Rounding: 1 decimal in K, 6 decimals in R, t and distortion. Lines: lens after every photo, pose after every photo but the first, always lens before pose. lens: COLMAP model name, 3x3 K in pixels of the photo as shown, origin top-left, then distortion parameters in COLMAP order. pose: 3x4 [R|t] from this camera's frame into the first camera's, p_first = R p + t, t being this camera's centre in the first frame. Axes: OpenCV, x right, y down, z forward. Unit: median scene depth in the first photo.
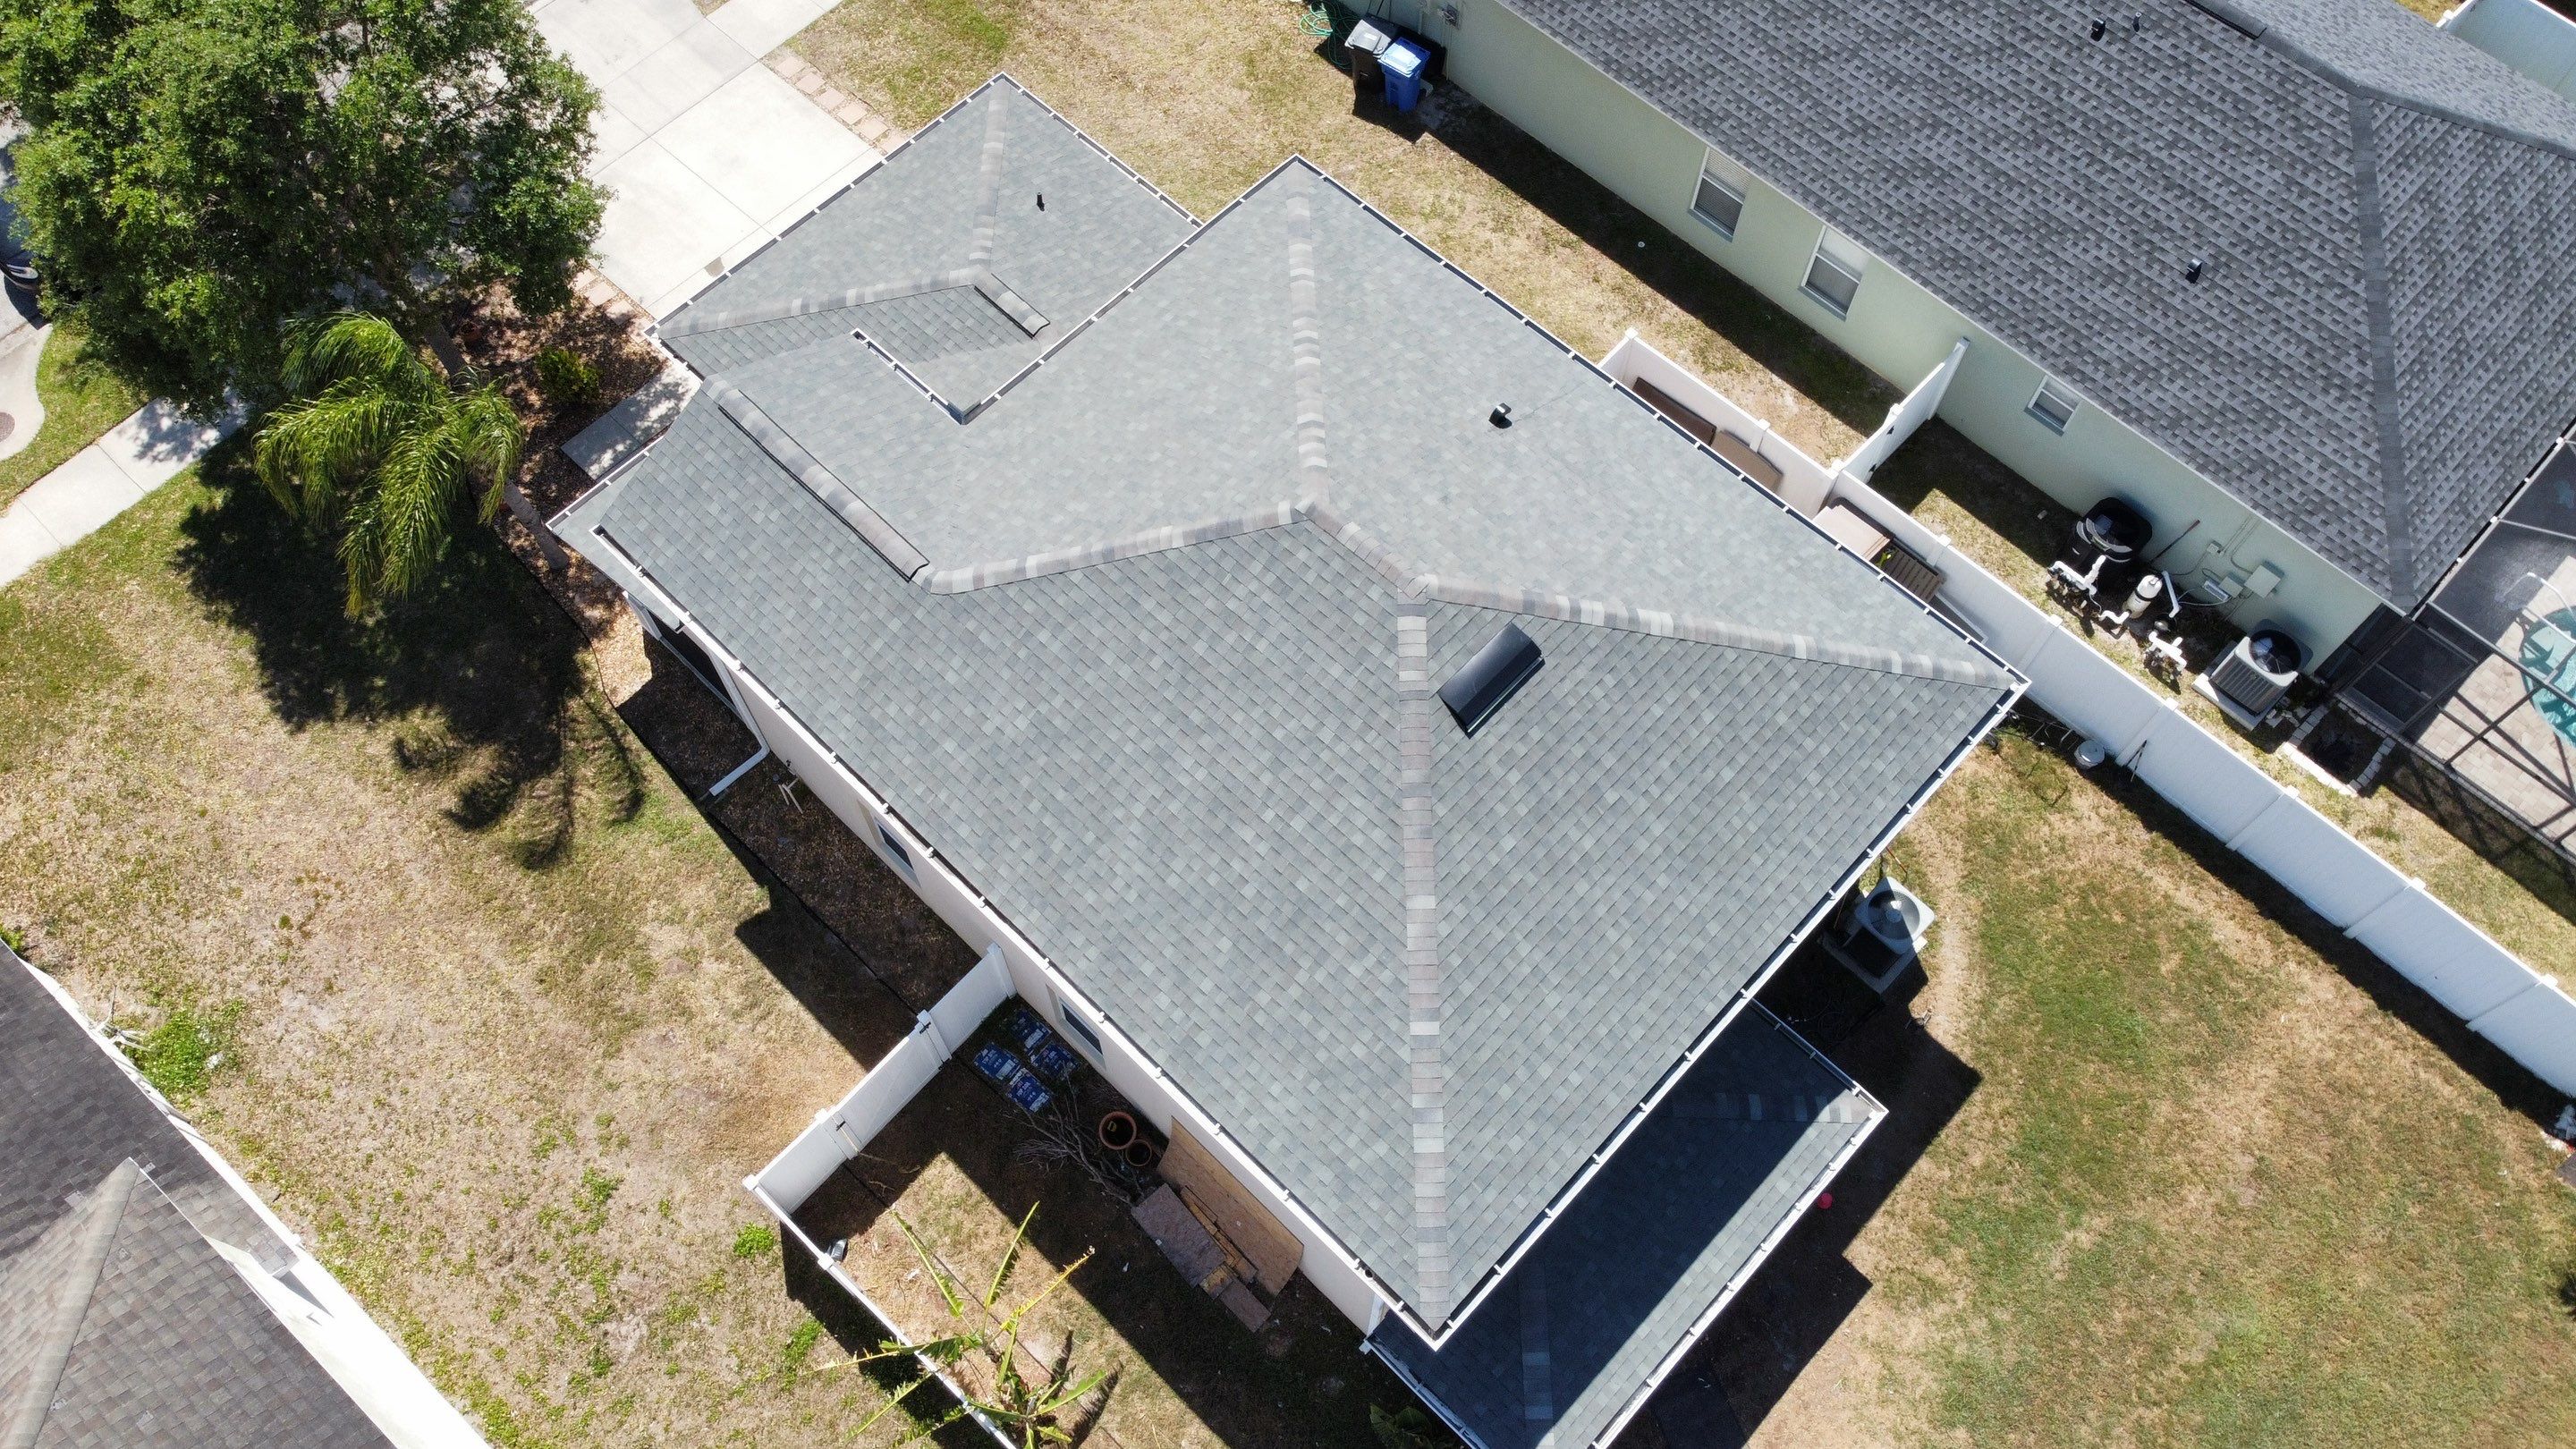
lens RADIAL K [[1944.4, 0, 1253.9], [0, 1944.4, 699.3], [0, 0, 1]] dist [0.005011, -0.022210]
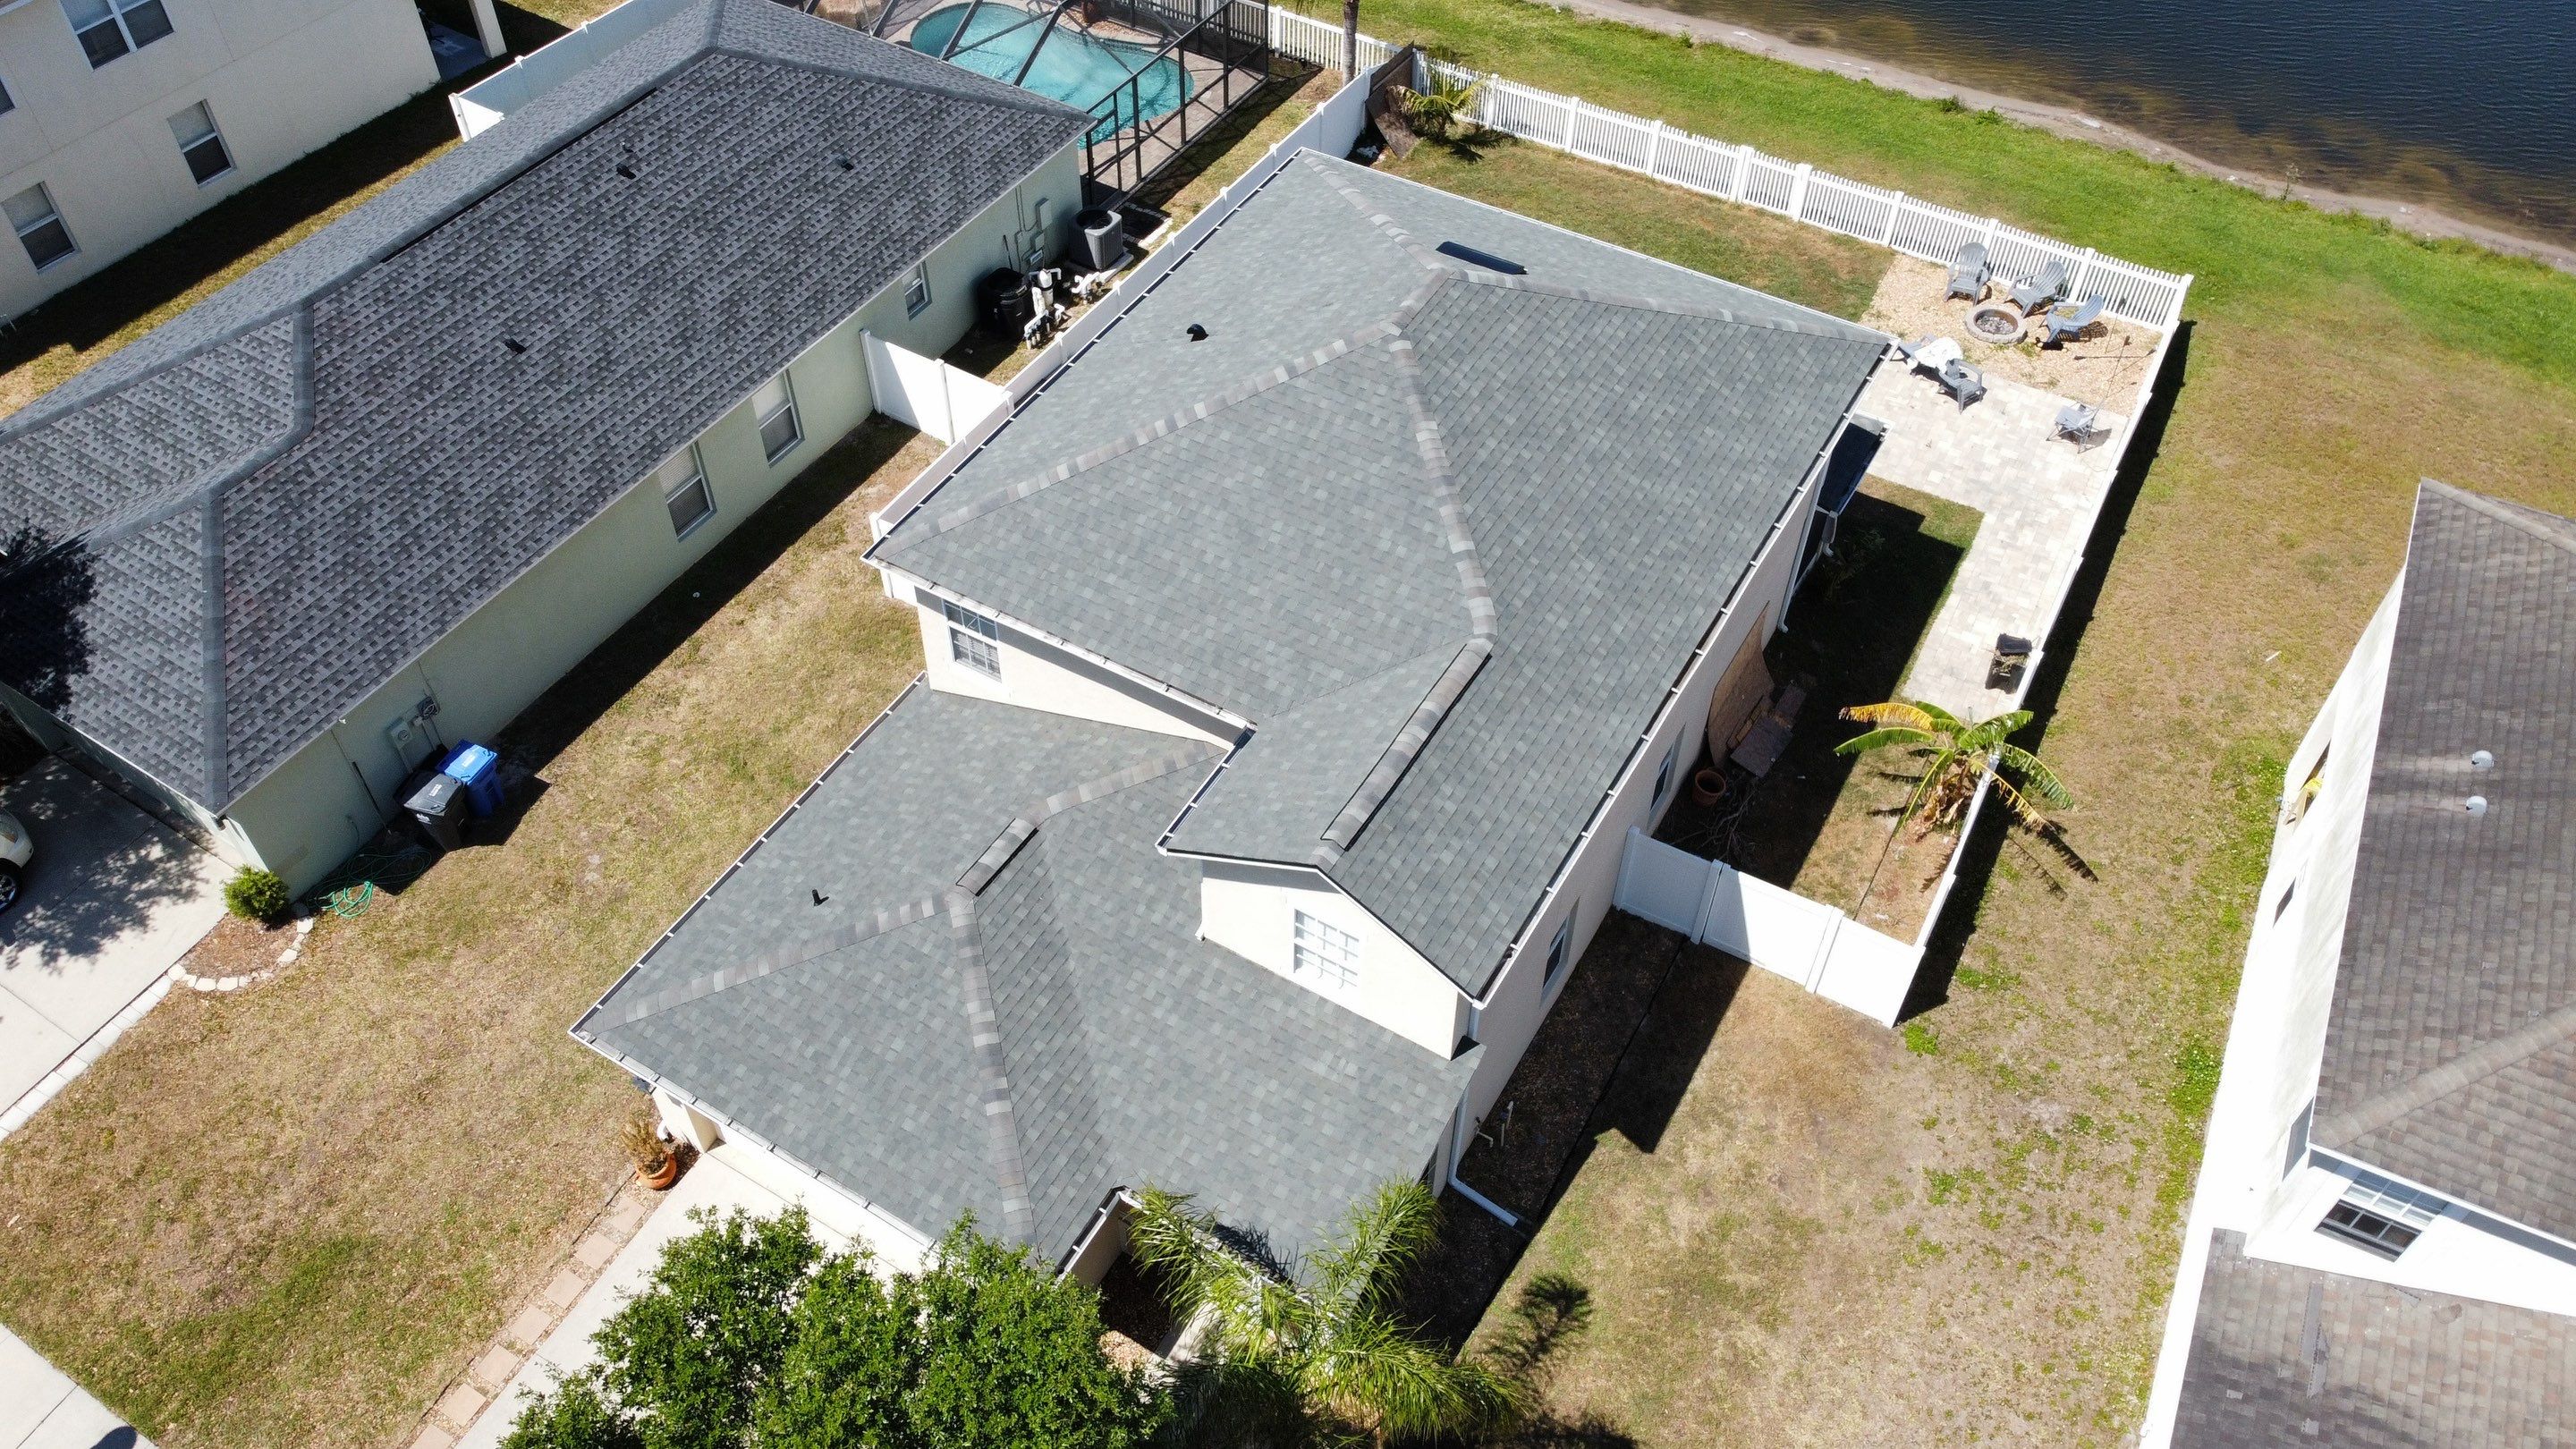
lens RADIAL K [[1948.0, 0, 1254.6], [0, 1948.0, 698.5], [0, 0, 1]] dist [0.009319, -0.027078]
pose [[-0.224901, -0.708022, 0.669421, -0.704321], [0.868009, 0.166557, 0.467781, -0.534439], [-0.442696, 0.686268, 0.577111, 0.375163]]
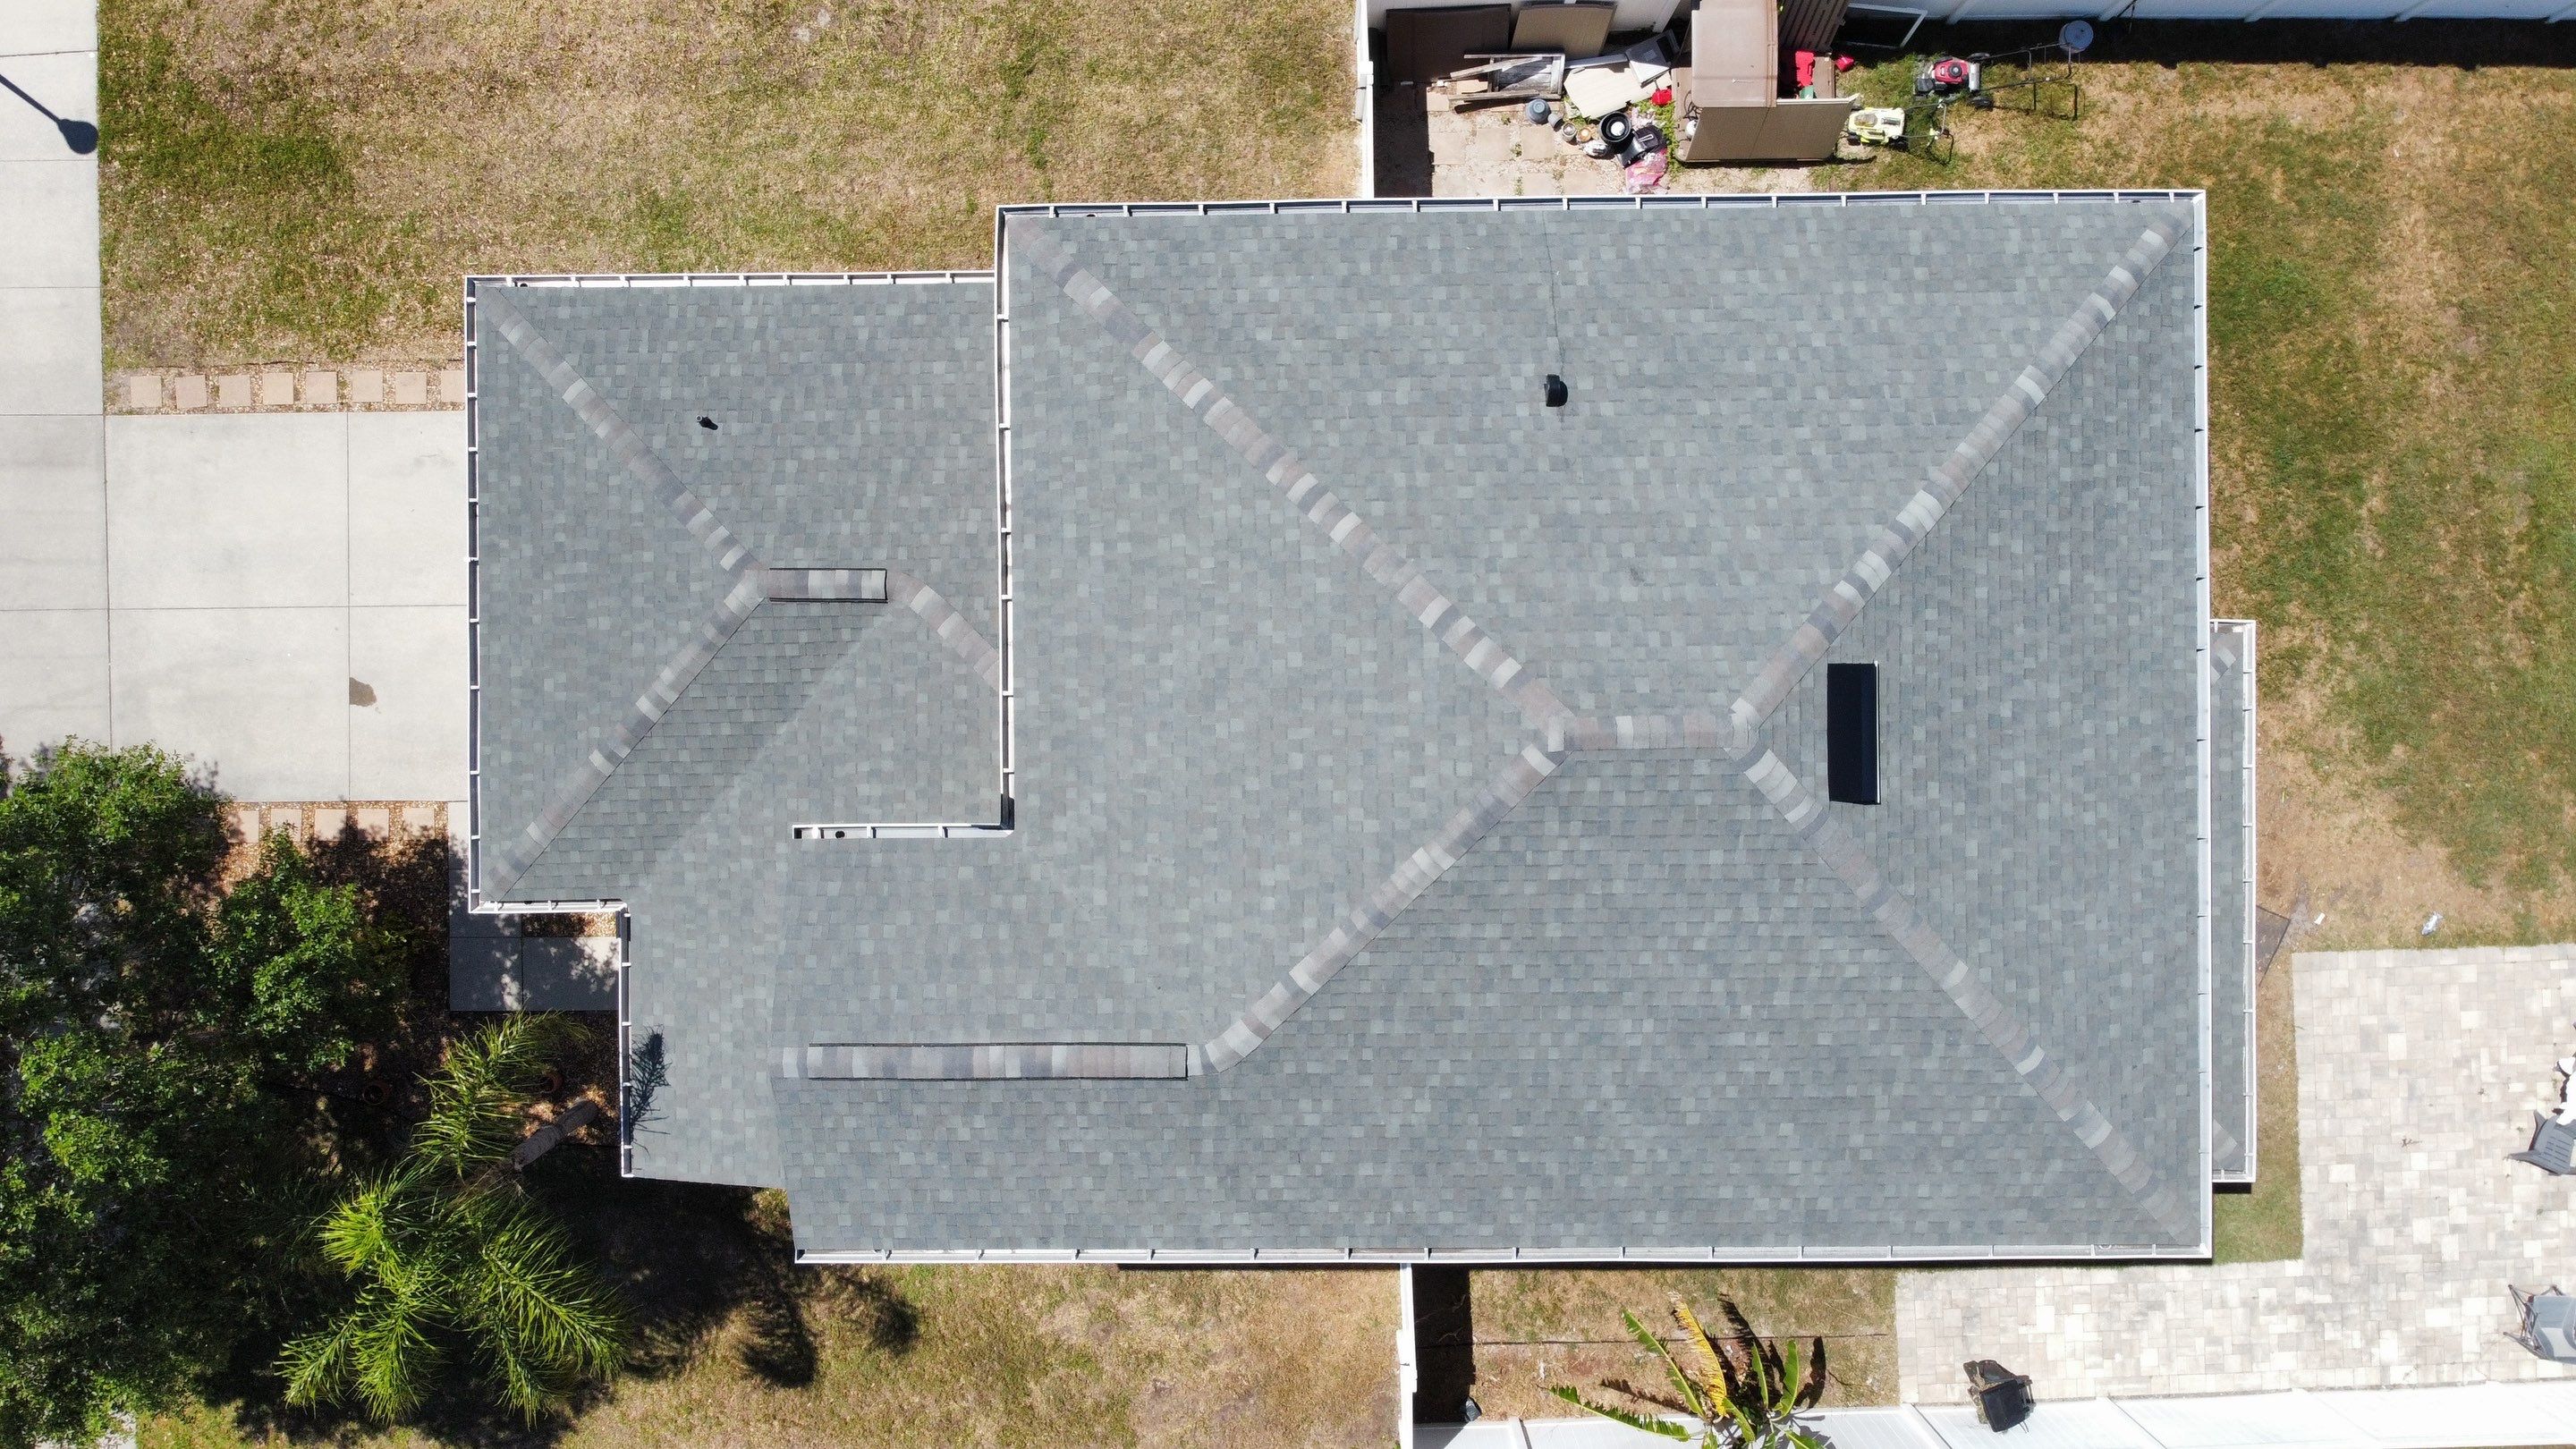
lens RADIAL K [[1939.8, 0, 1255.5], [0, 1939.8, 700.2], [0, 0, 1]] dist [0.015942, -0.026998]
pose [[0.711956, -0.702224, 0.000296, -0.037382], [0.625759, 0.634623, 0.453519, -0.413467], [-0.318660, -0.322701, 0.891247, 0.257556]]
